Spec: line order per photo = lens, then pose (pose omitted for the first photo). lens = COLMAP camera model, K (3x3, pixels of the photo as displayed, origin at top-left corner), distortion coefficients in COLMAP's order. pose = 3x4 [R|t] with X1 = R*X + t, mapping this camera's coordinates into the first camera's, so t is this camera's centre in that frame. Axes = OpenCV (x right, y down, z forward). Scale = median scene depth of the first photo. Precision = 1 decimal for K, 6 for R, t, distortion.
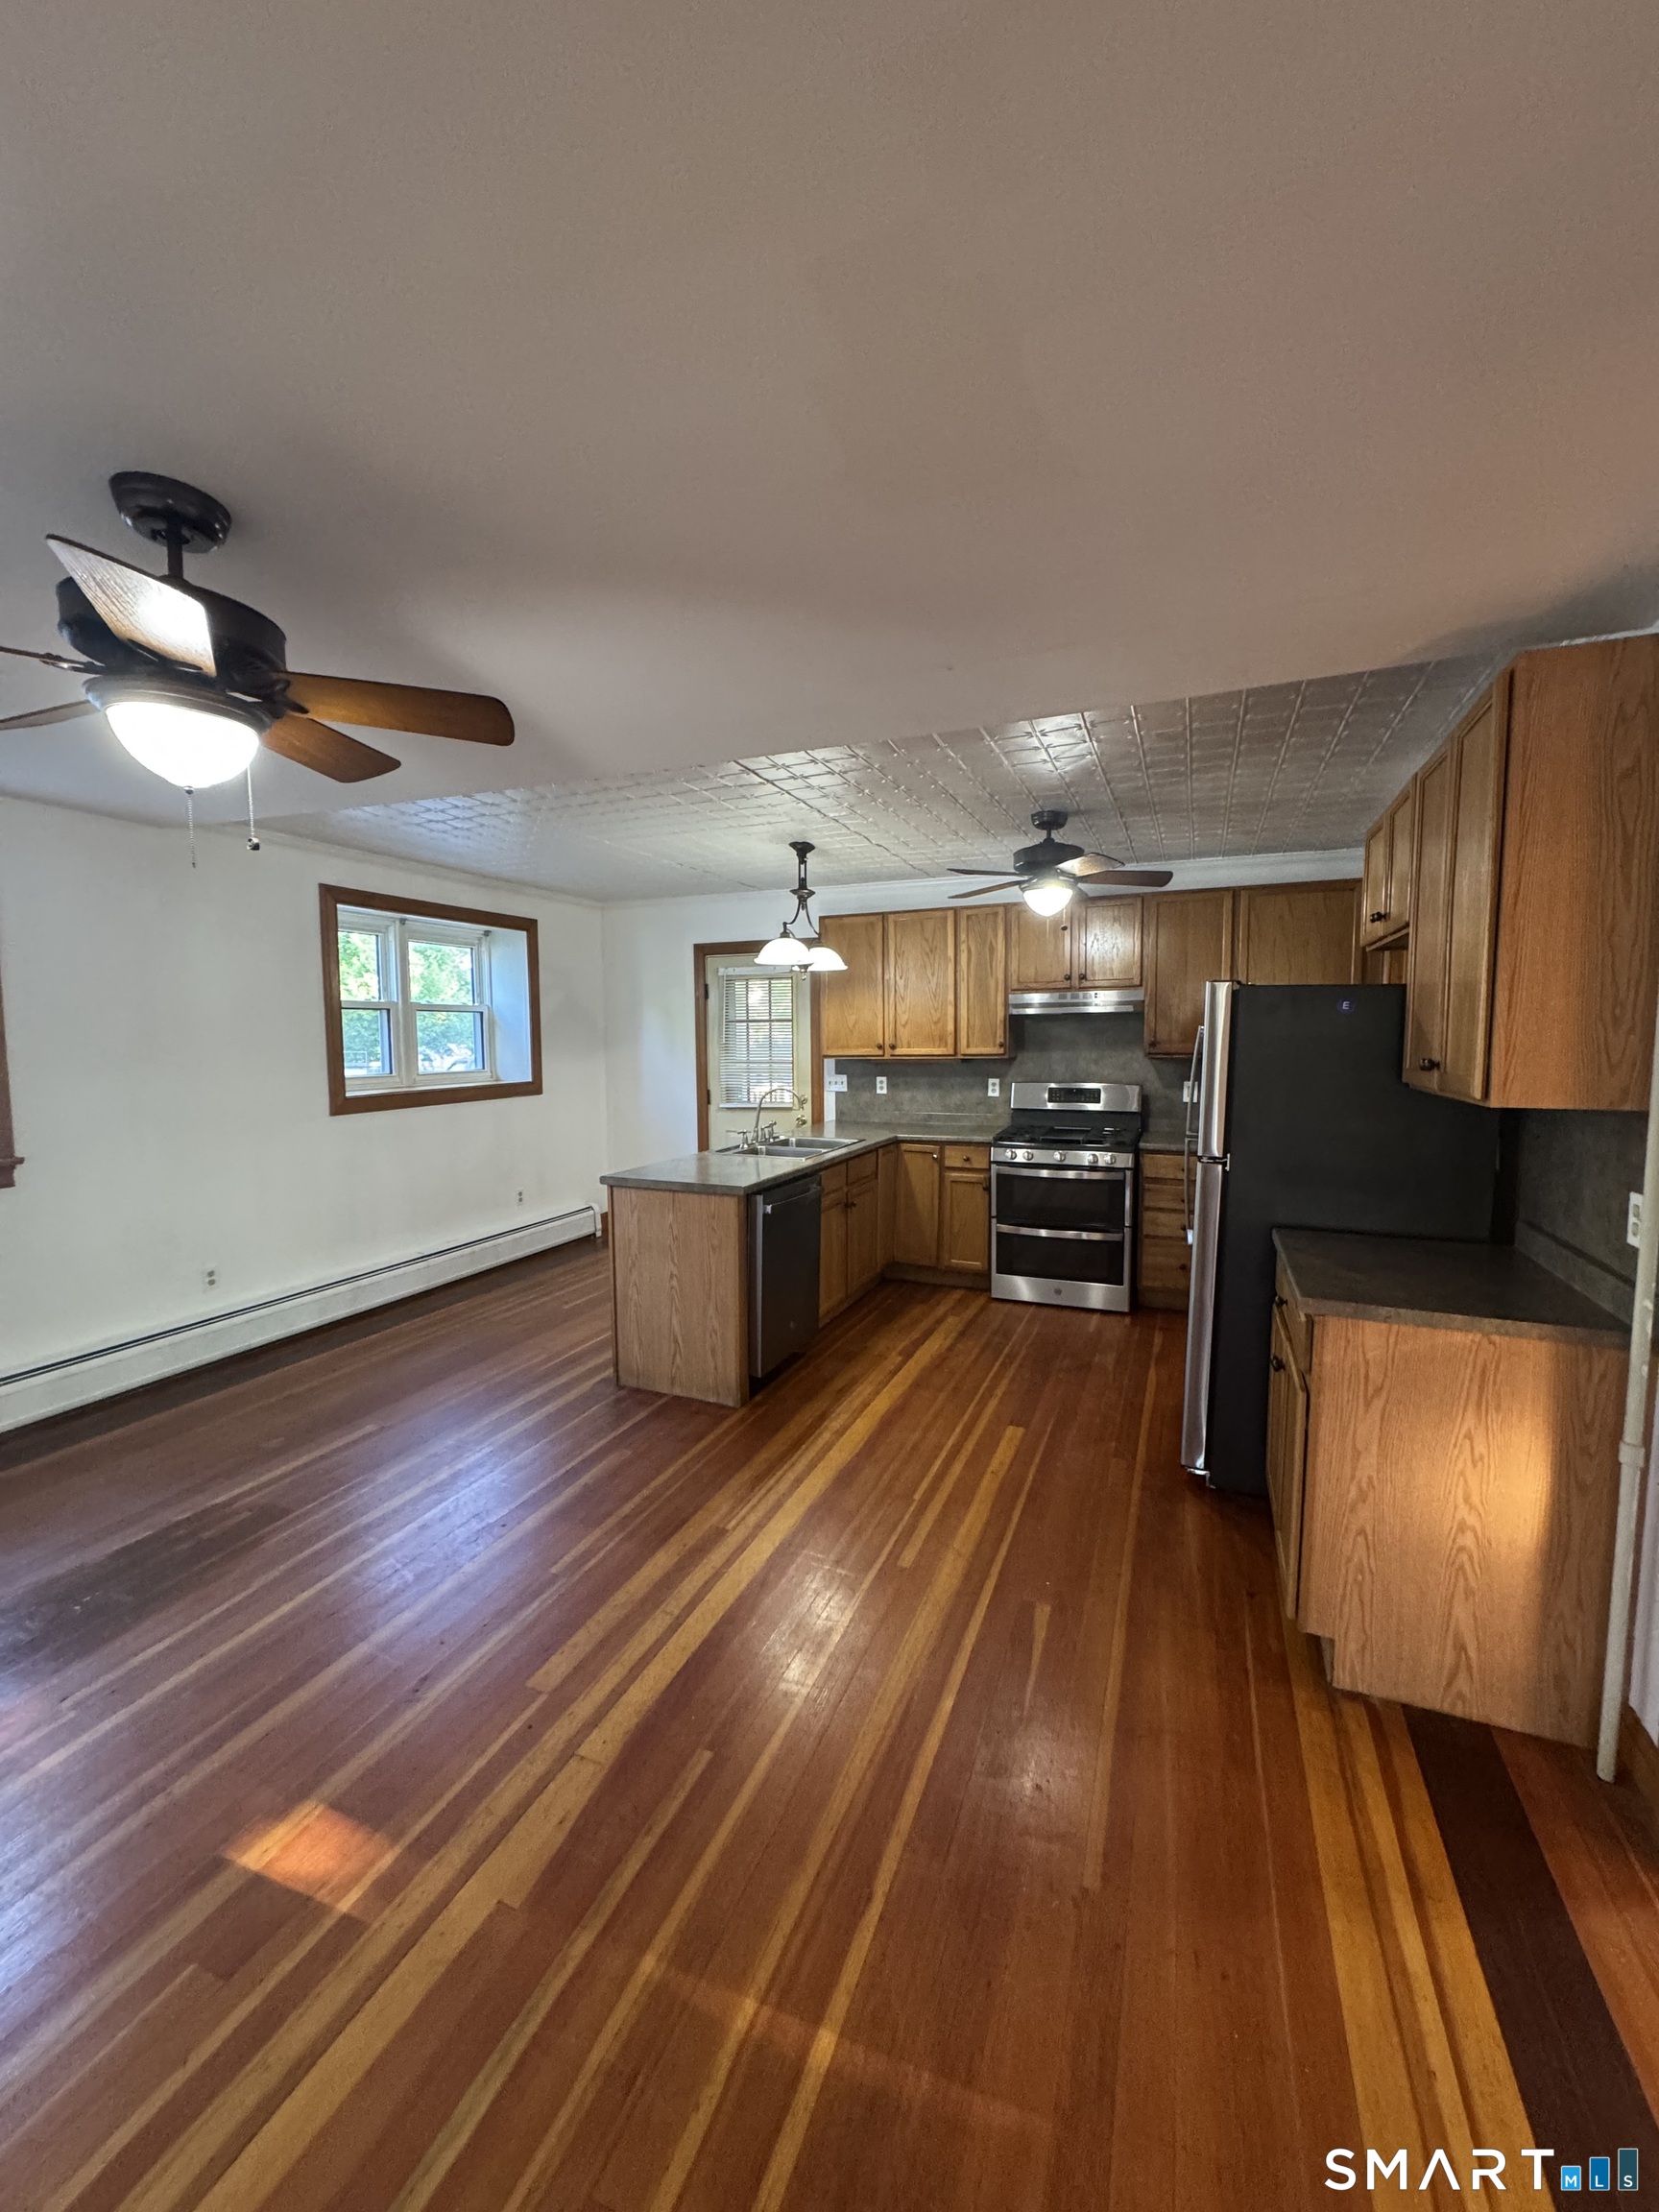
lens RADIAL K [[872.6, 0, 827.7], [0, 872.6, 1103.6], [0, 0, 1]] dist [0.000115, 0.000105]
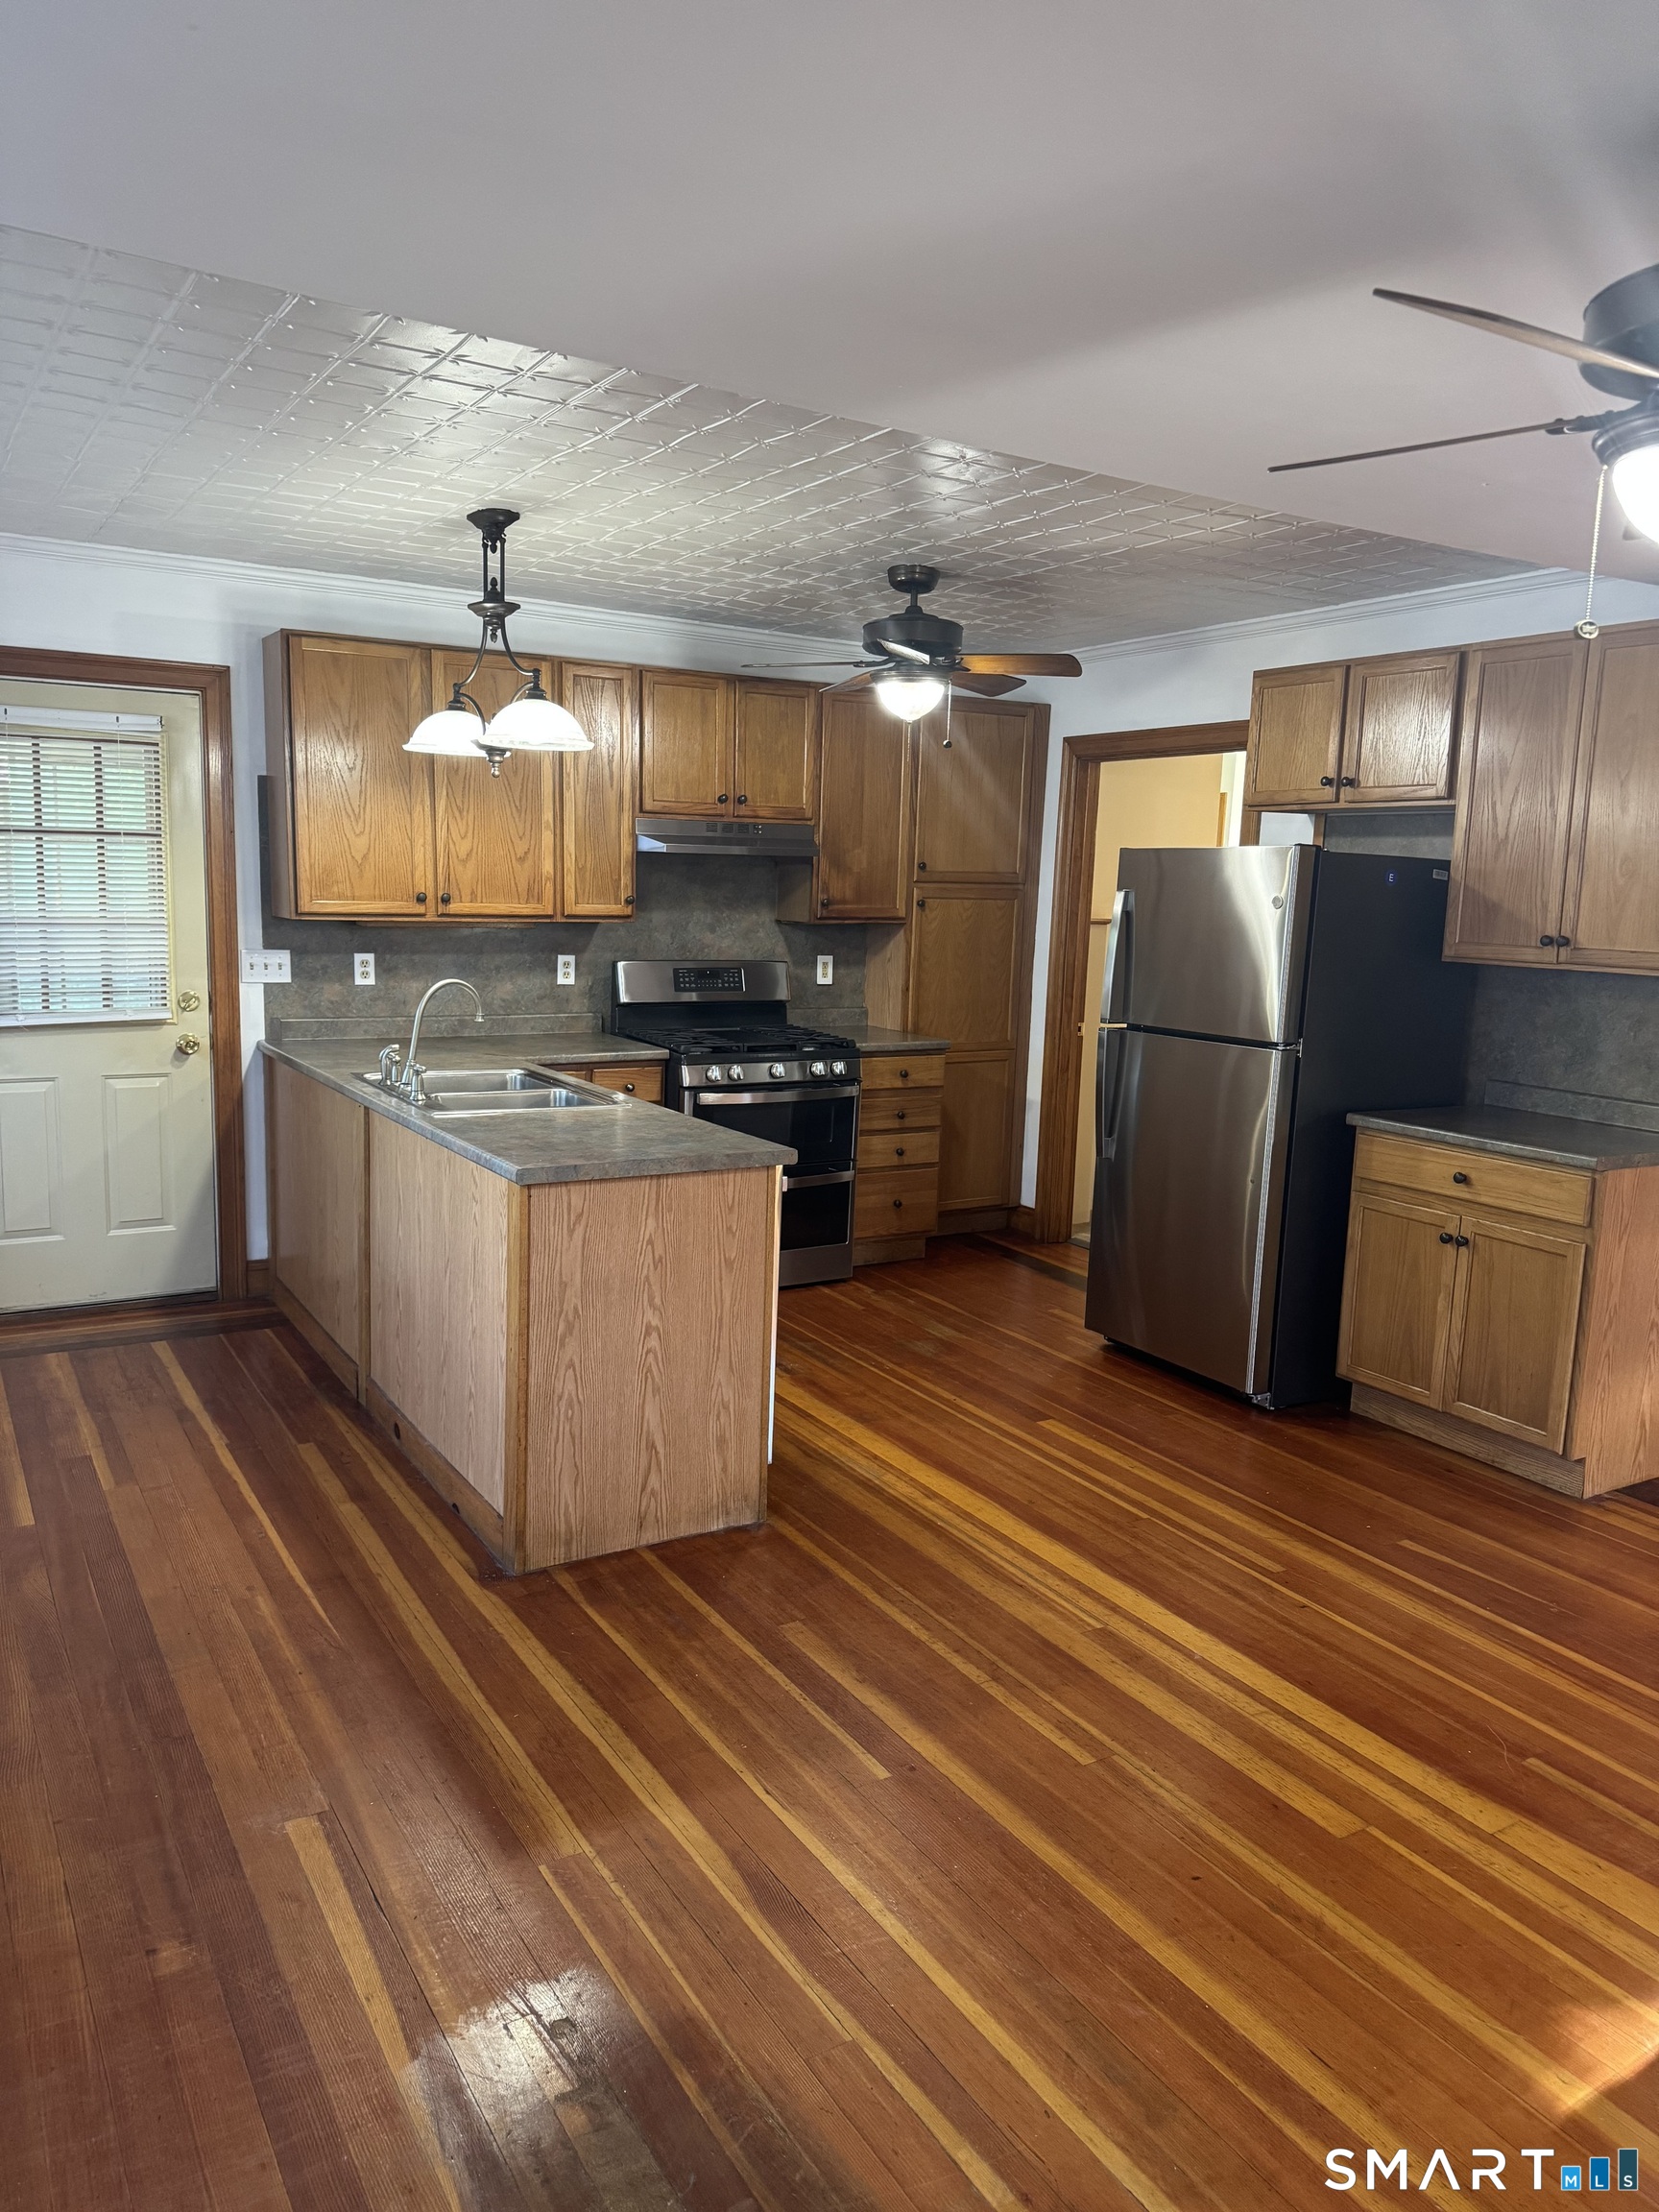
lens RADIAL K [[1537.0, 0, 824.4], [0, 1537.0, 1113.2], [0, 0, 1]] dist [0.041325, -0.018430]
pose [[0.589915, -0.095755, 0.801768, -0.744121], [0.027708, 0.994759, 0.098417, -0.025684], [-0.806990, -0.035842, 0.589477, 0.296409]]
